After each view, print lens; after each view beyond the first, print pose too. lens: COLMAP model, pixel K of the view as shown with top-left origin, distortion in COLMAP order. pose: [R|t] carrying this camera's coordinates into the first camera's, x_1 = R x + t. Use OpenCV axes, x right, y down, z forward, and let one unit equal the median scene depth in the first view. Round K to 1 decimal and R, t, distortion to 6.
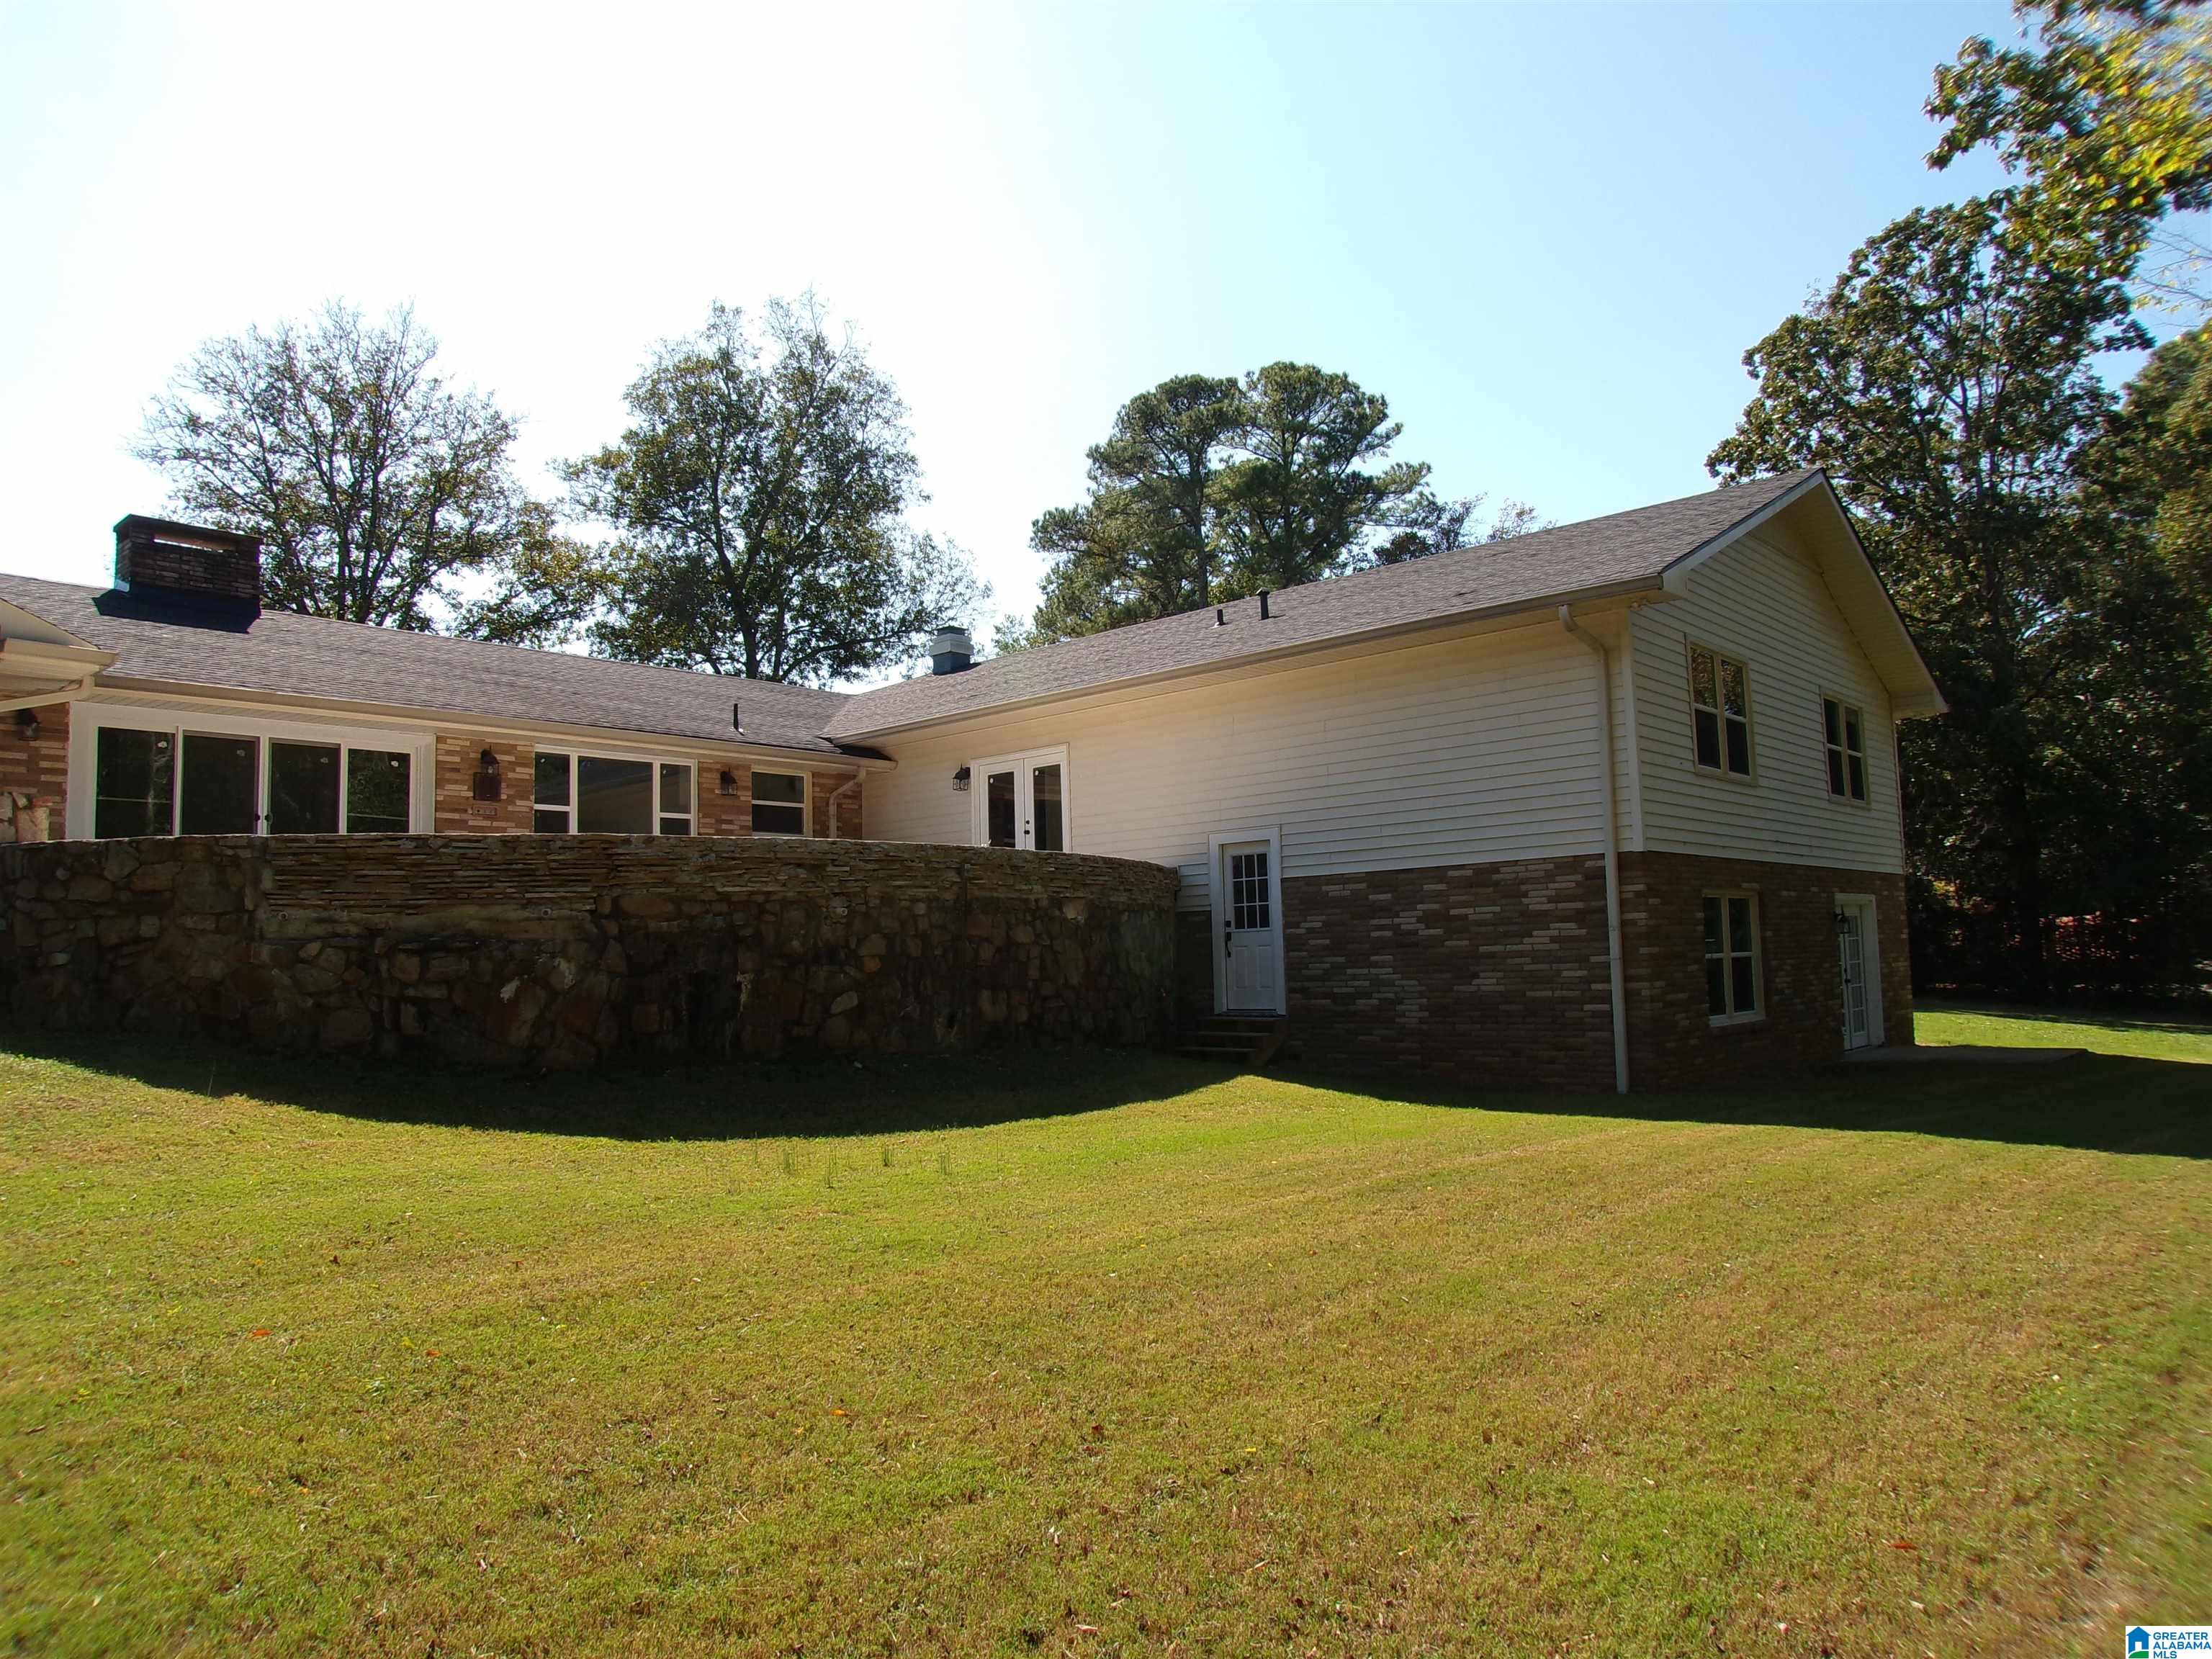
lens RADIAL K [[1478.2, 0, 1117.1], [0, 1478.2, 824.8], [0, 0, 1]] dist [-0.049378, 0.021369]
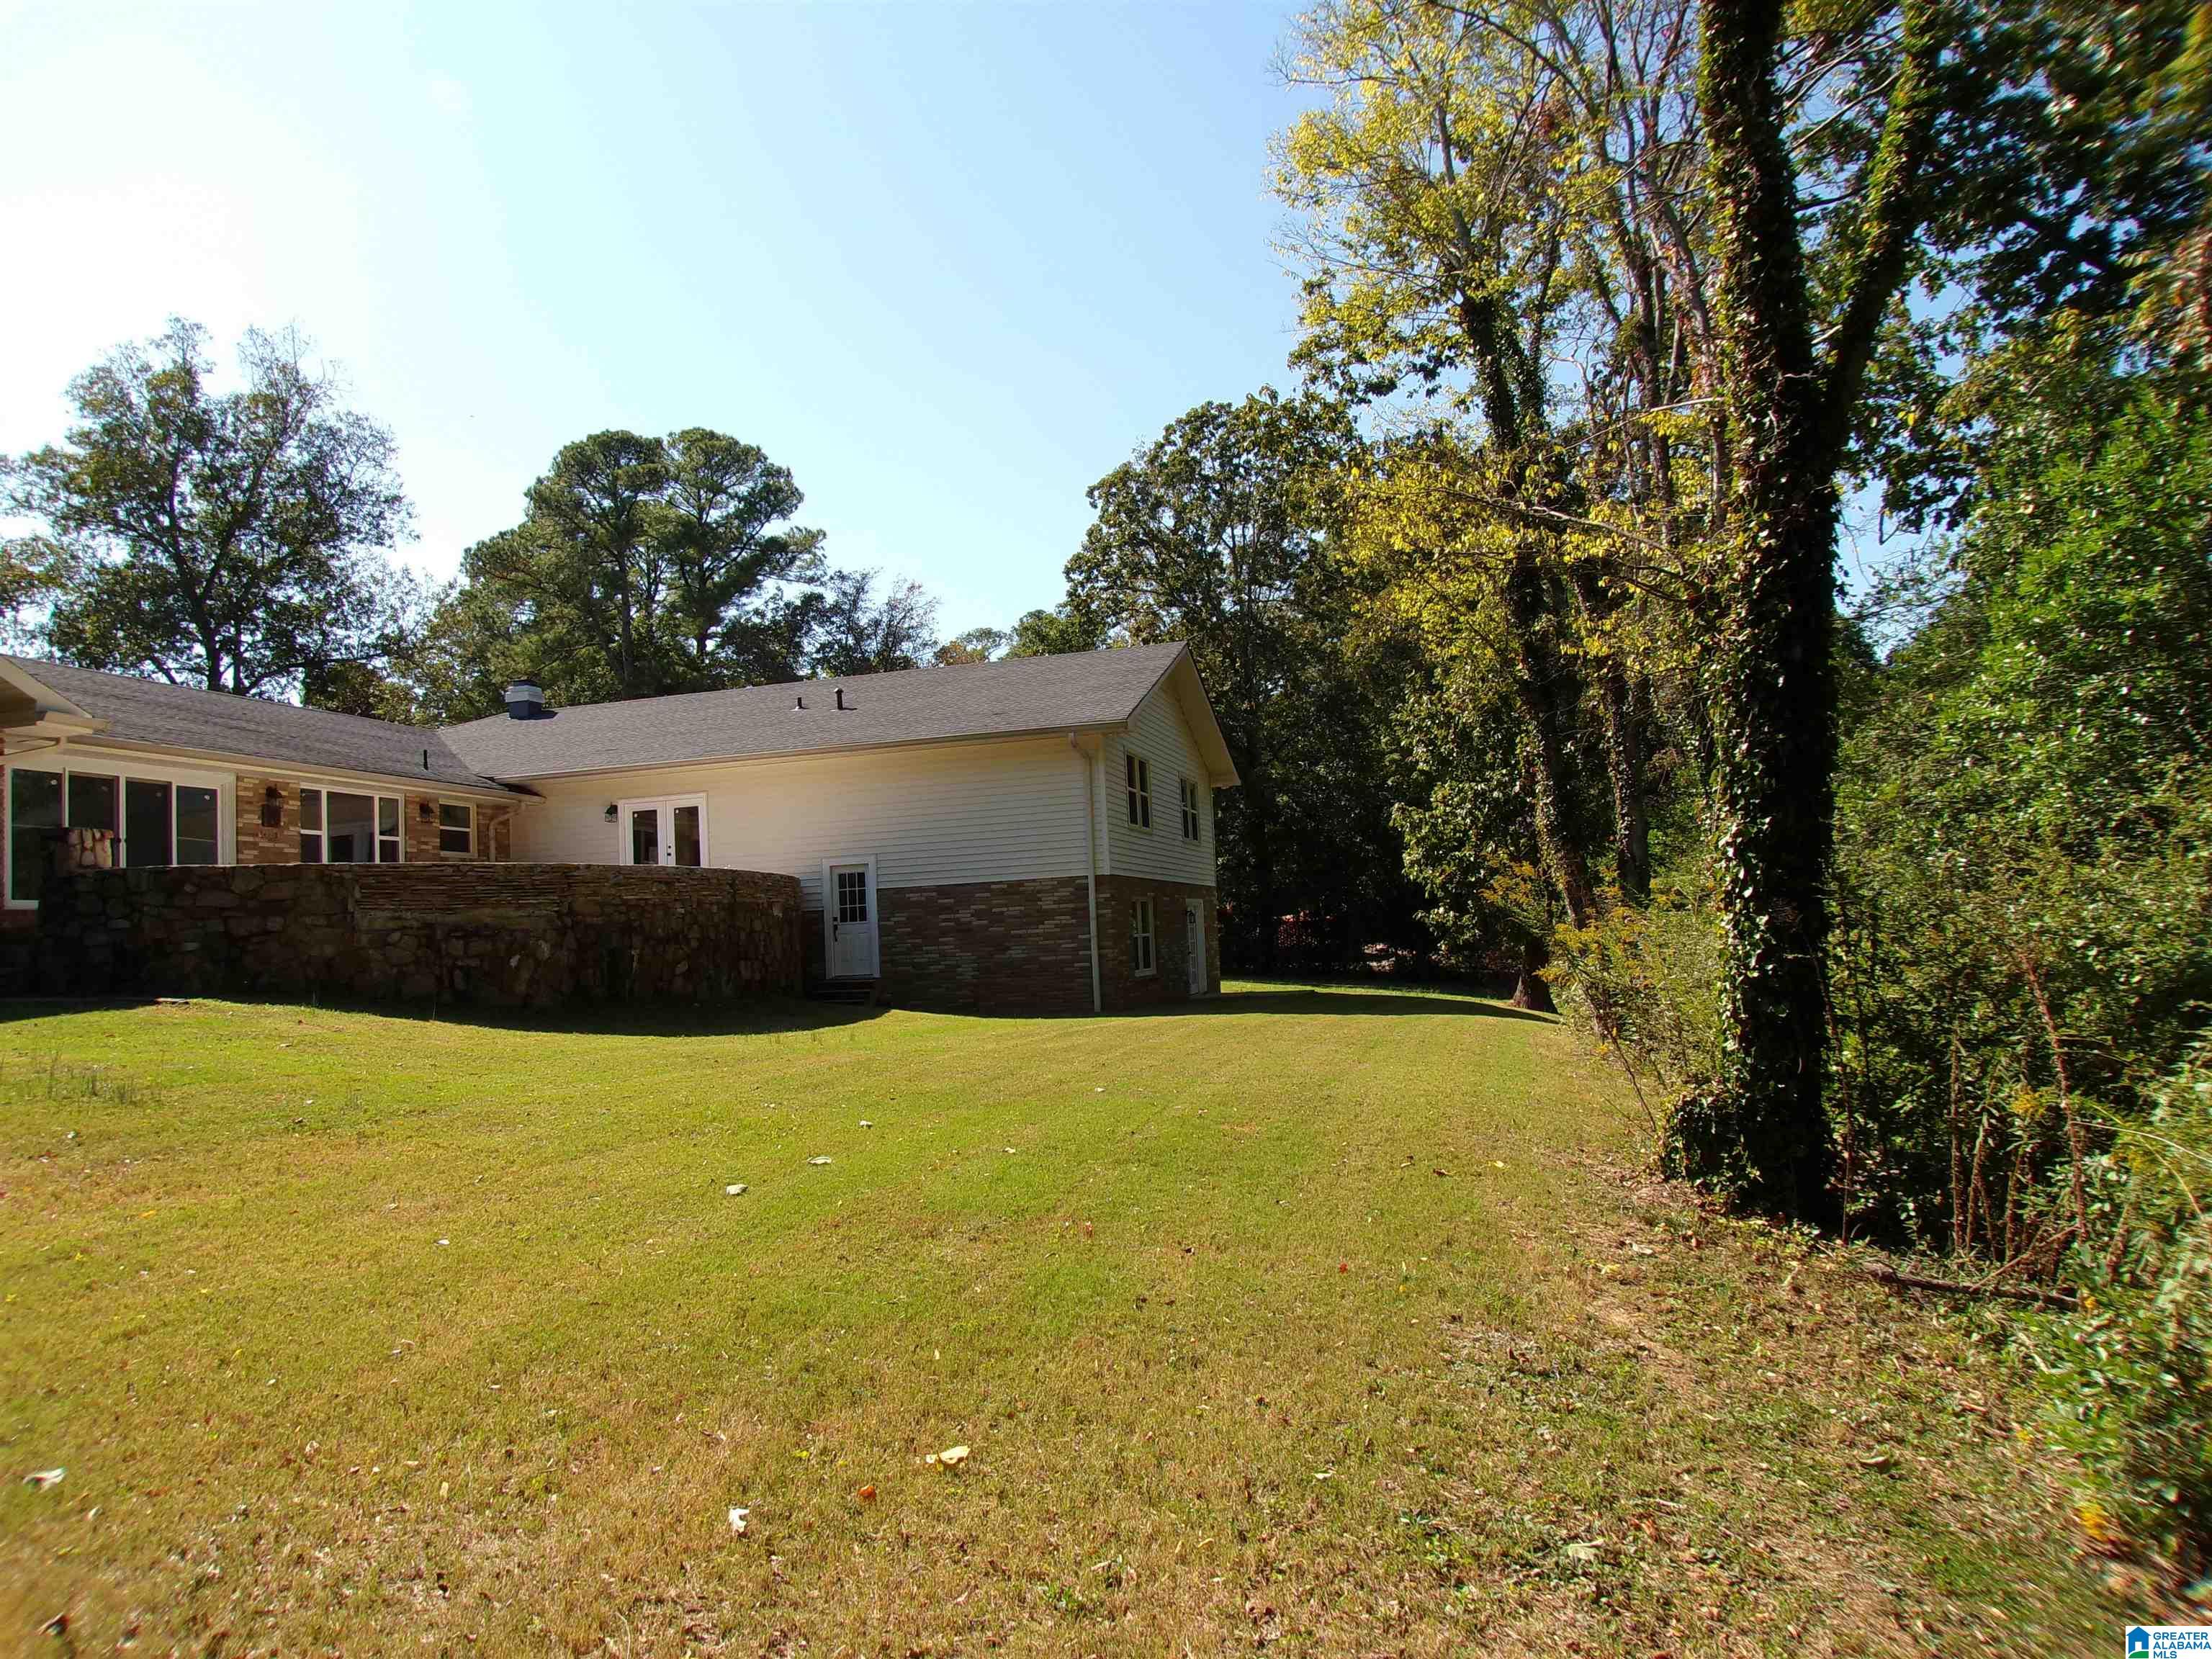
lens RADIAL K [[1478.2, 0, 1101.4], [0, 1478.2, 832.3], [0, 0, 1]] dist [-0.049378, 0.021369]
pose [[0.892426, 0.017831, 0.450842, -0.326040], [-0.019232, 0.999814, -0.001474, -0.021695], [-0.450785, -0.007356, 0.892602, -0.414535]]
